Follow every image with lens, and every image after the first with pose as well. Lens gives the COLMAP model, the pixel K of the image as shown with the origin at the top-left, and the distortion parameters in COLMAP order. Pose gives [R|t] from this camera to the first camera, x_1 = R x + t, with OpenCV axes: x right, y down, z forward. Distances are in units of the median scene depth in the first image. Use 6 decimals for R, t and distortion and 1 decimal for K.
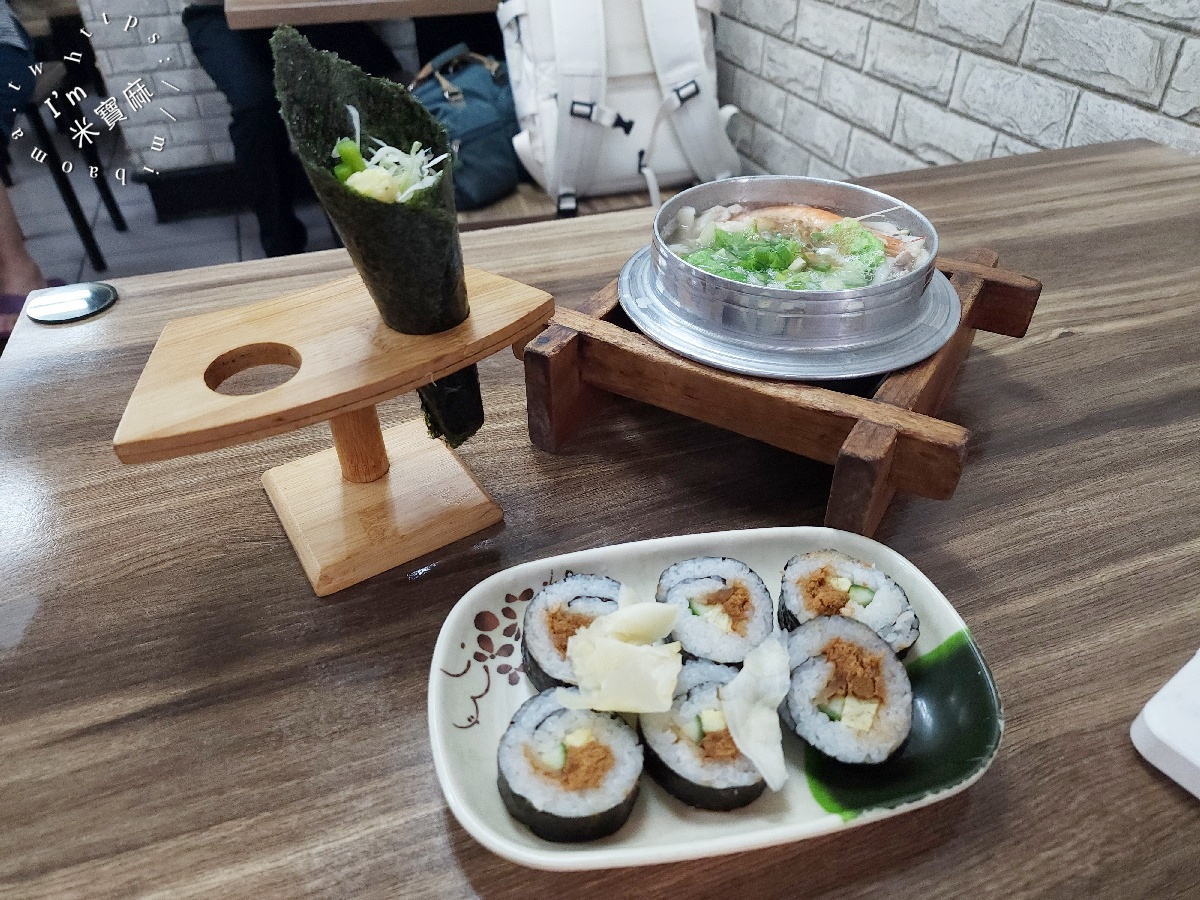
lens RADIAL K [[819.4, 0, 600.0], [0, 819.4, 450.0], [0, 0, 1]] dist [0.061930, -0.063652]
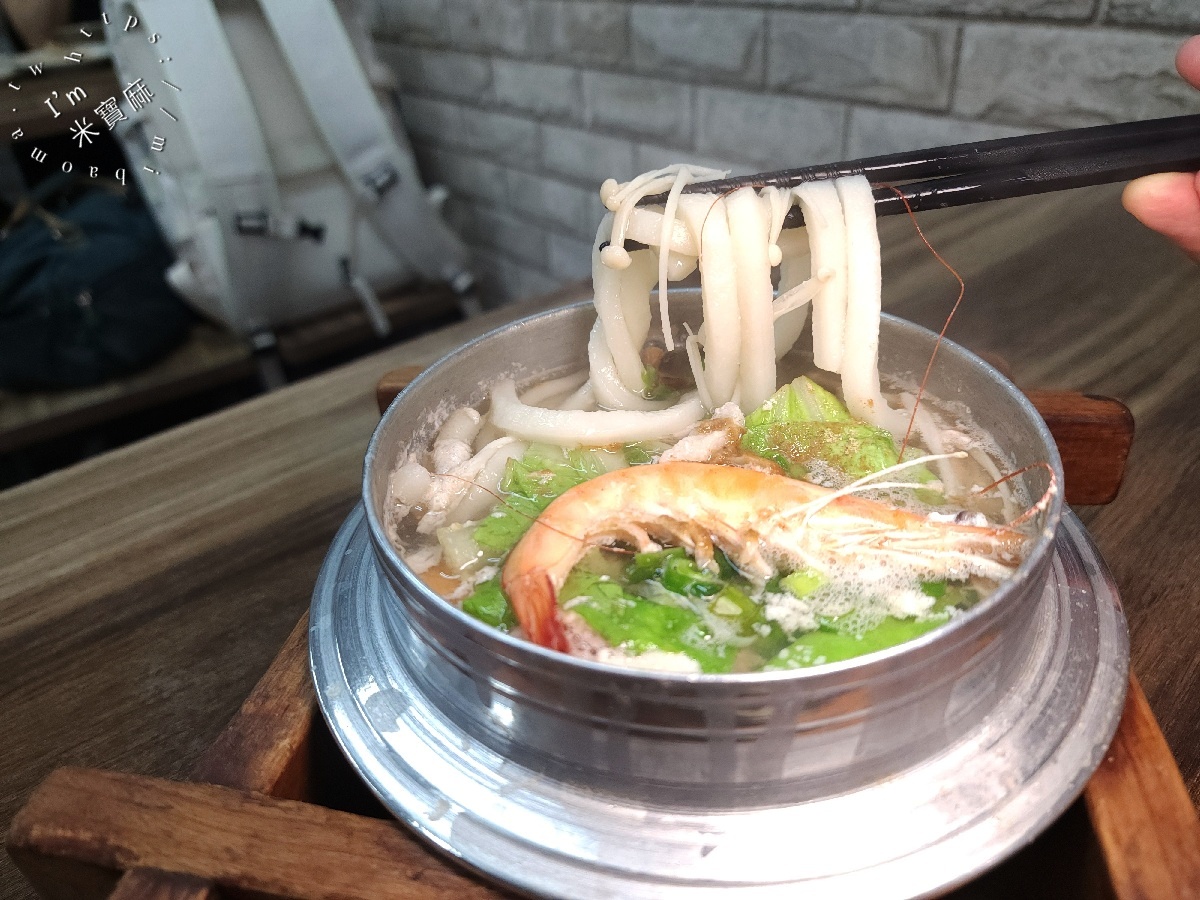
lens RADIAL K [[890.4, 0, 598.9], [0, 890.4, 426.8], [0, 0, 1]] dist [0.006608, 0.005267]
pose [[0.936578, -0.229505, 0.264857, 0.021452], [0.262103, 0.960388, -0.094641, -0.076921], [-0.232645, 0.158059, 0.959632, 0.183758]]
